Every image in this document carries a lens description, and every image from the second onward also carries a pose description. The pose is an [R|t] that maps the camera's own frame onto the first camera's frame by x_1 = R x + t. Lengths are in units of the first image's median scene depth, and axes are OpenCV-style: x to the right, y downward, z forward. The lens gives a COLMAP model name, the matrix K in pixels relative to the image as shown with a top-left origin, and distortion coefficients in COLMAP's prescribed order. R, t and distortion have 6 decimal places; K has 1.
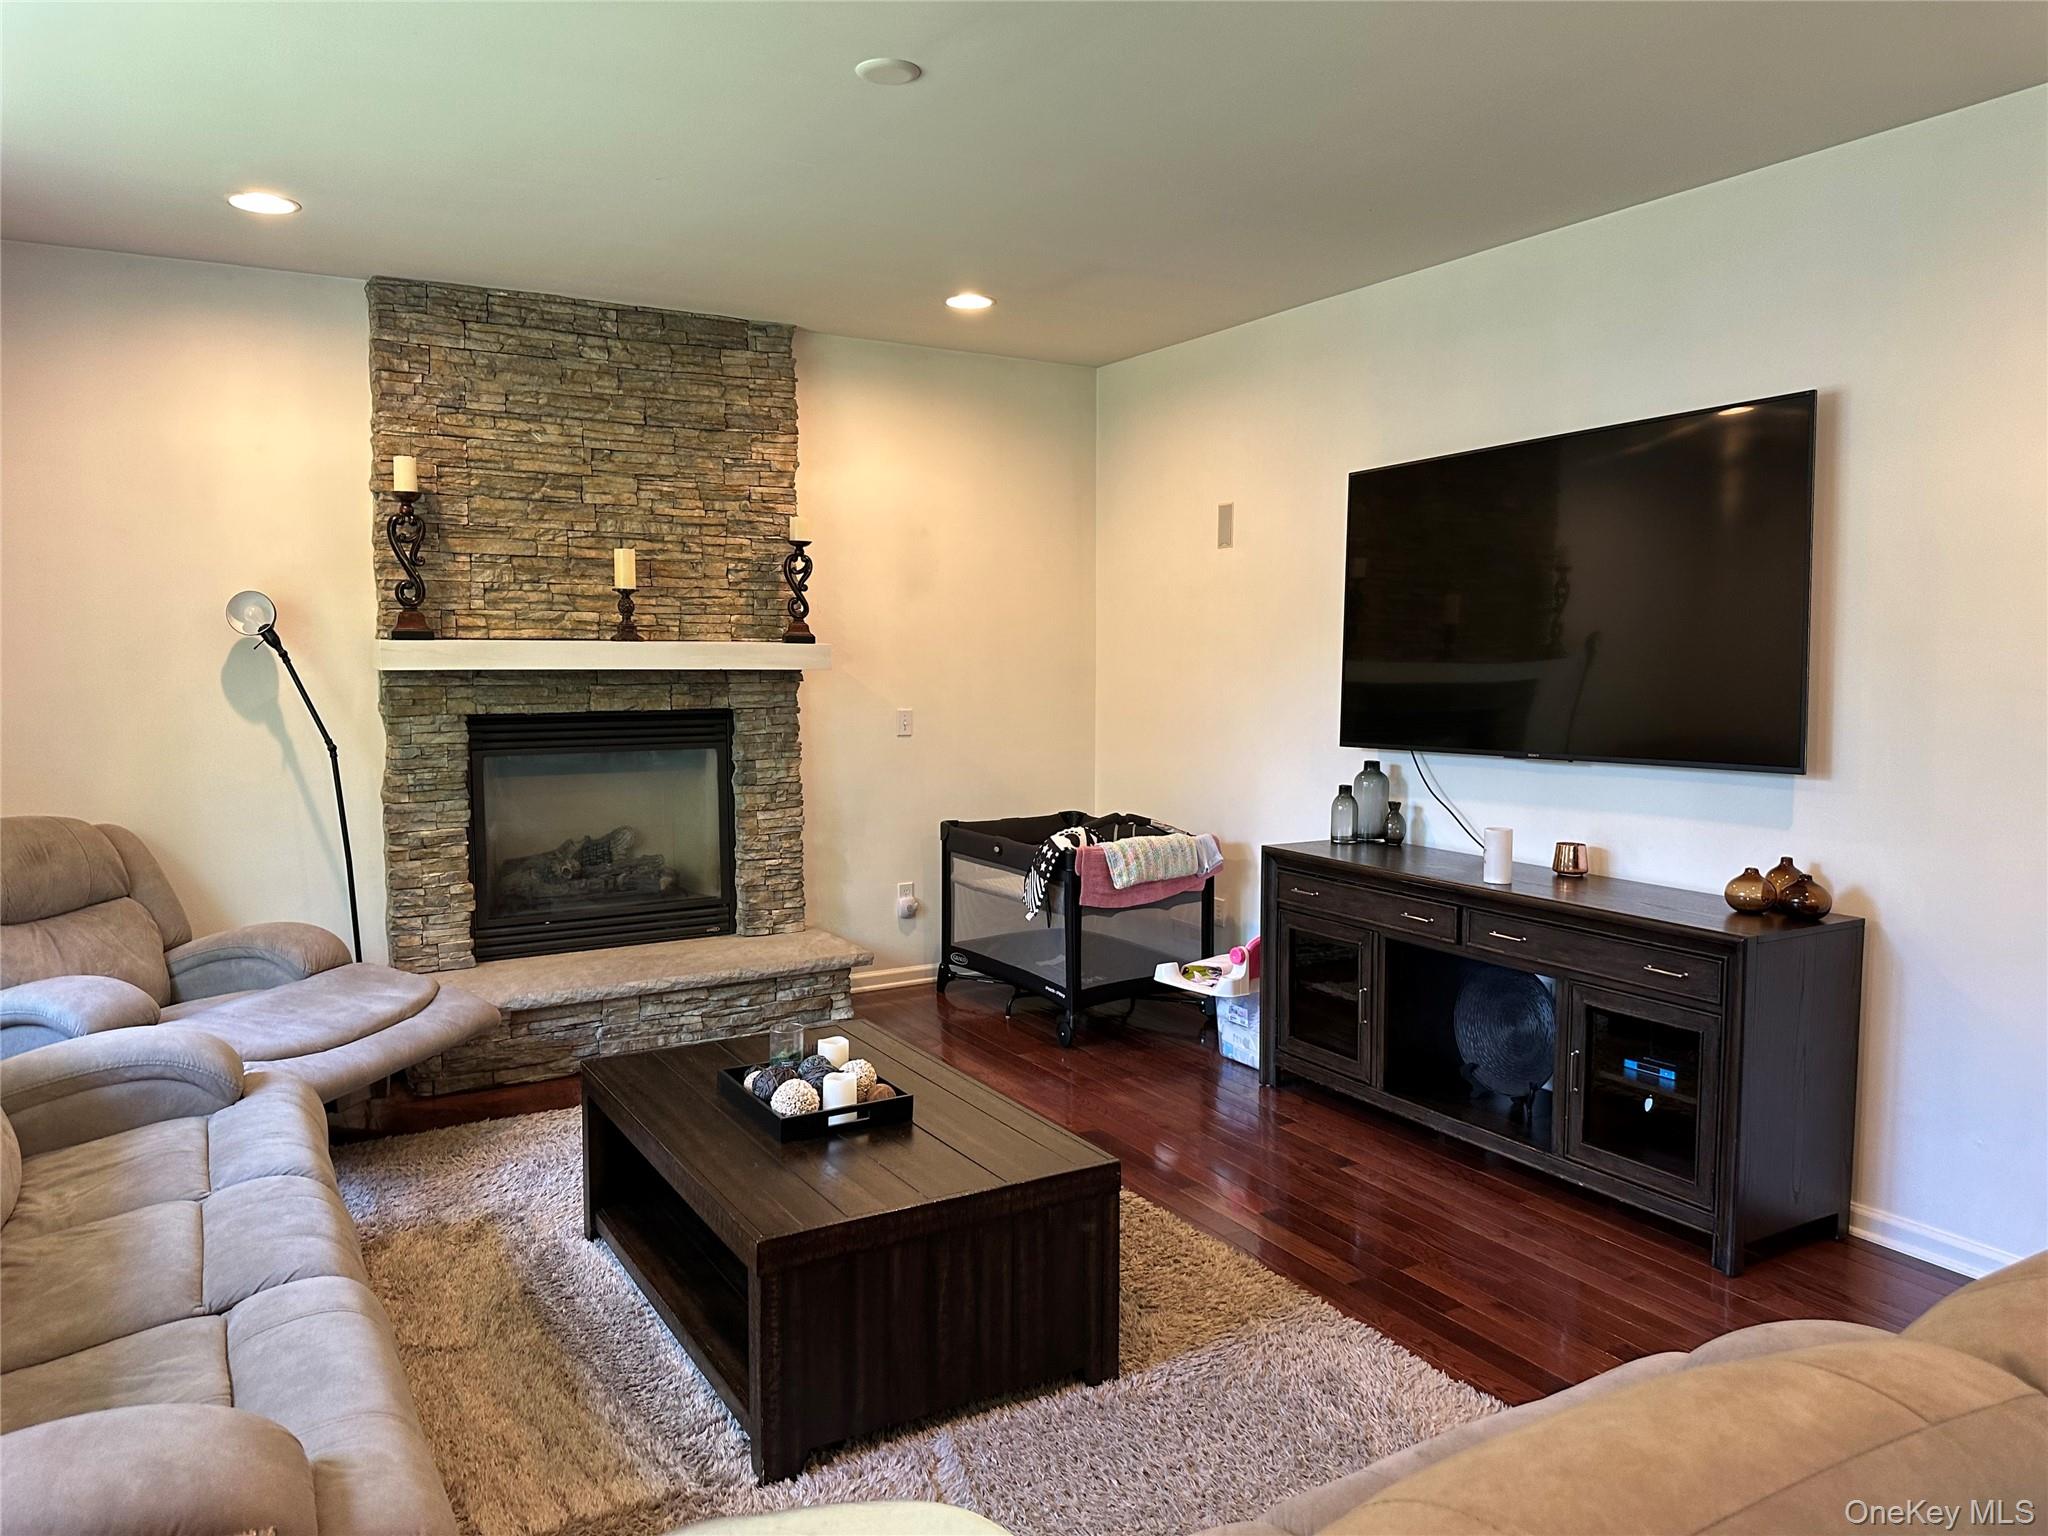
lens RADIAL K [[1436.7, 0, 1030.8], [0, 1436.7, 780.6], [0, 0, 1]] dist [0.163697, -0.351709]
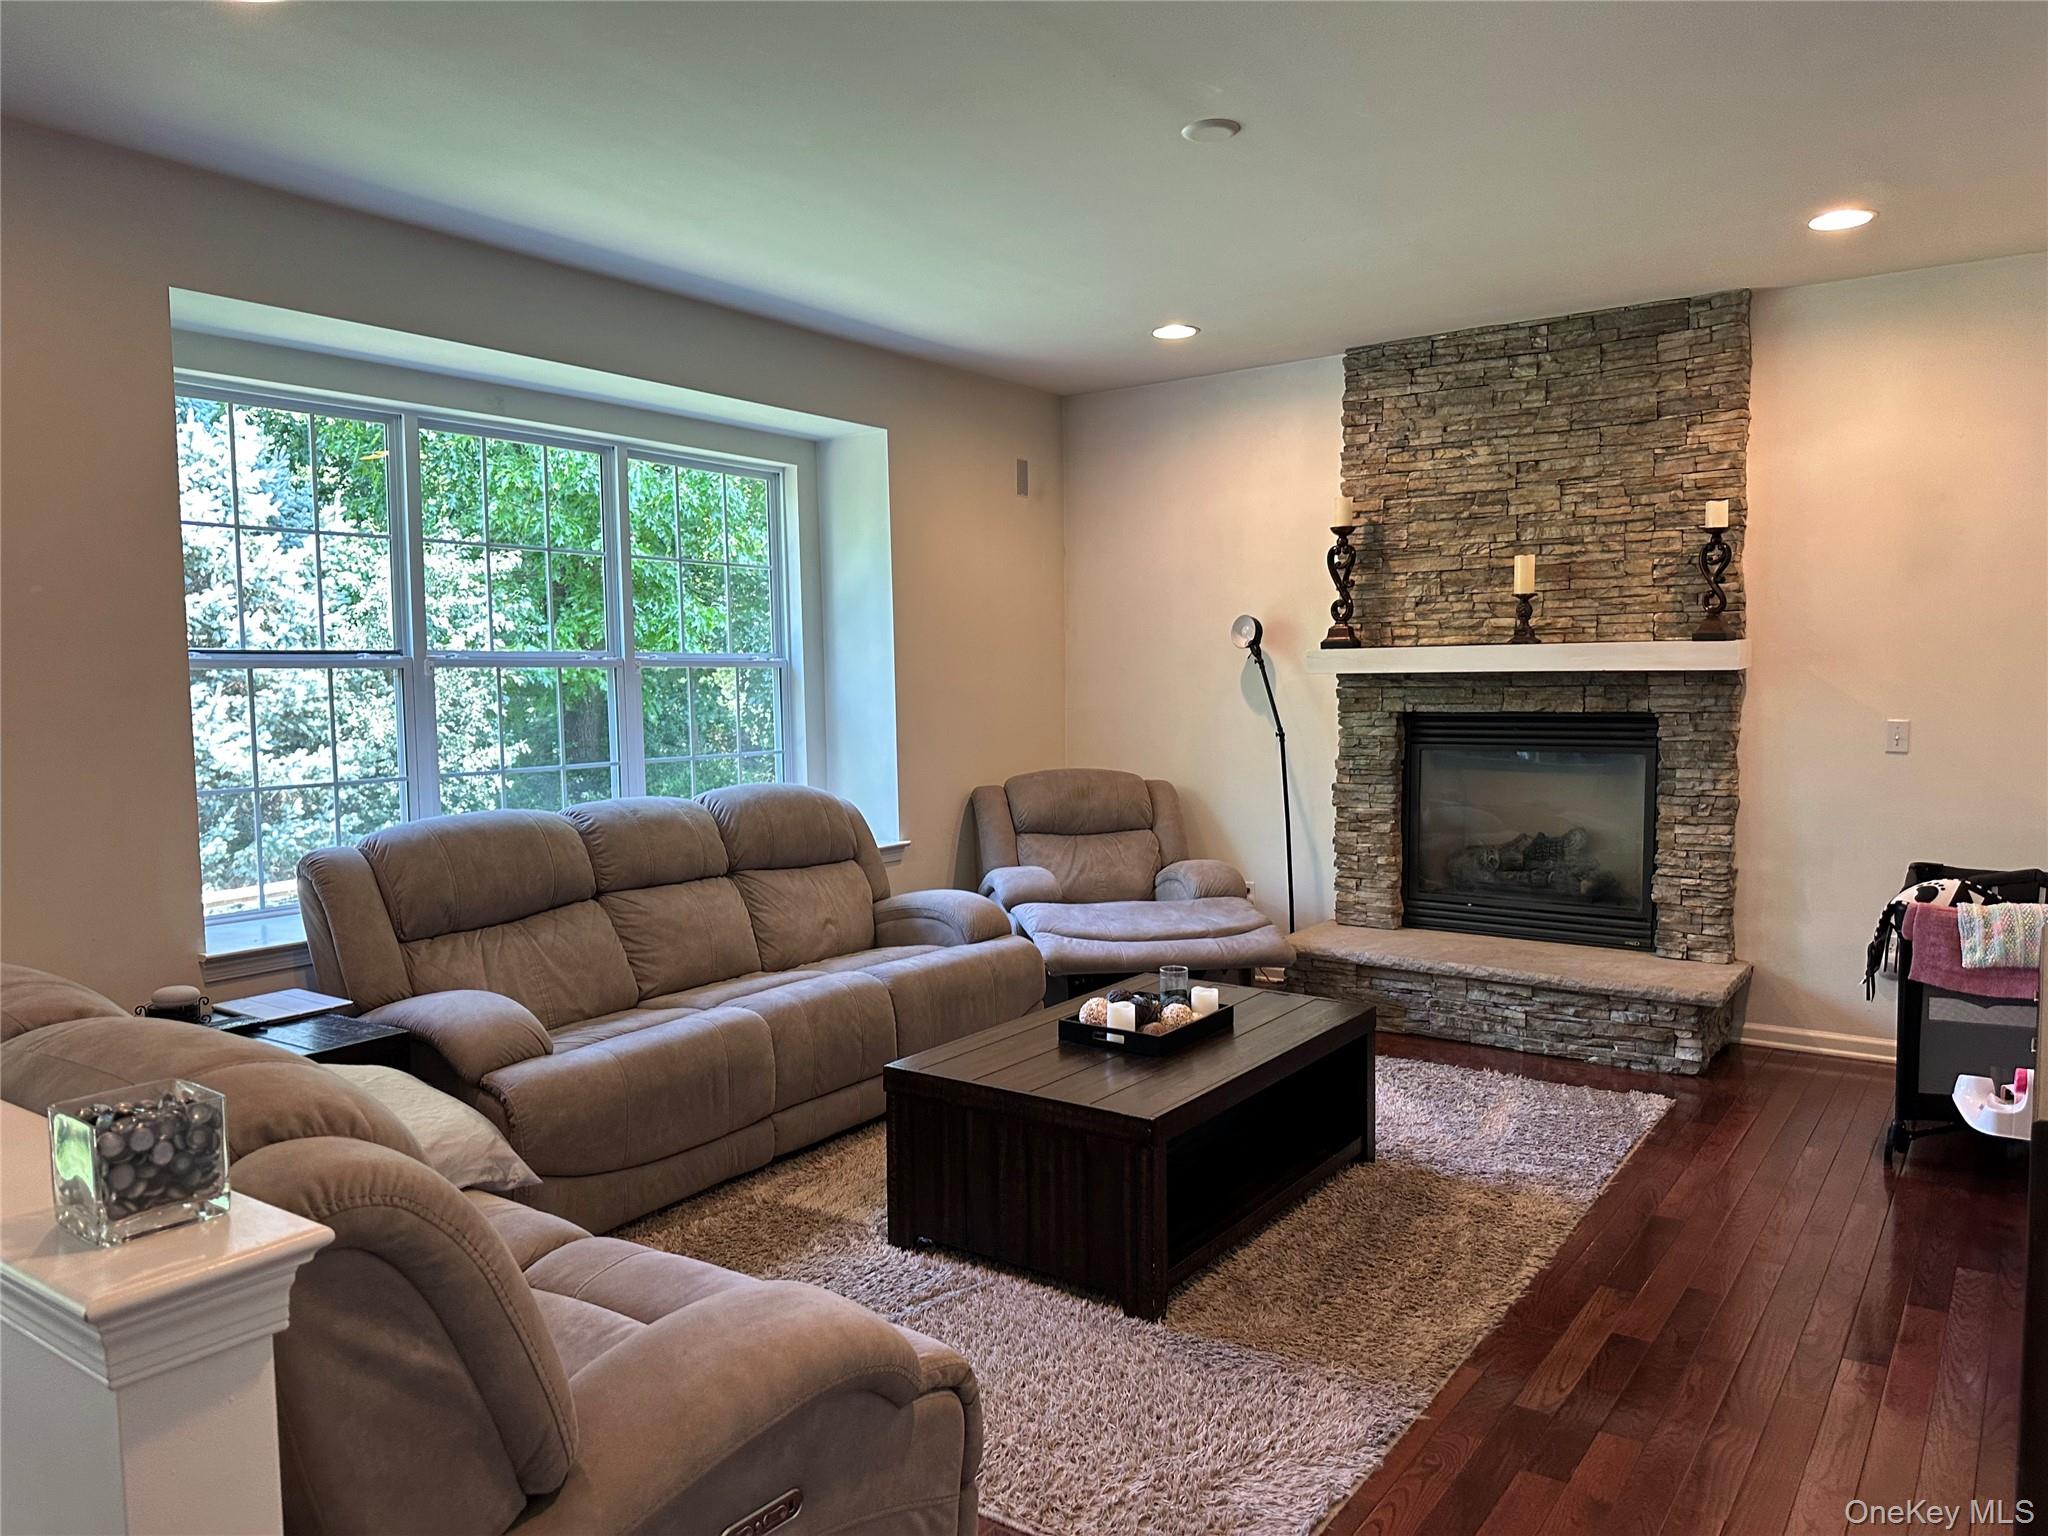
lens RADIAL K [[1428.3, 0, 1032.6], [0, 1428.3, 805.8], [0, 0, 1]] dist [0.165481, -0.337941]
pose [[0.398373, 0.079578, -0.913765, 0.542141], [-0.077137, 0.995607, 0.053076, -0.008972], [0.913974, 0.049341, 0.402761, 0.269107]]
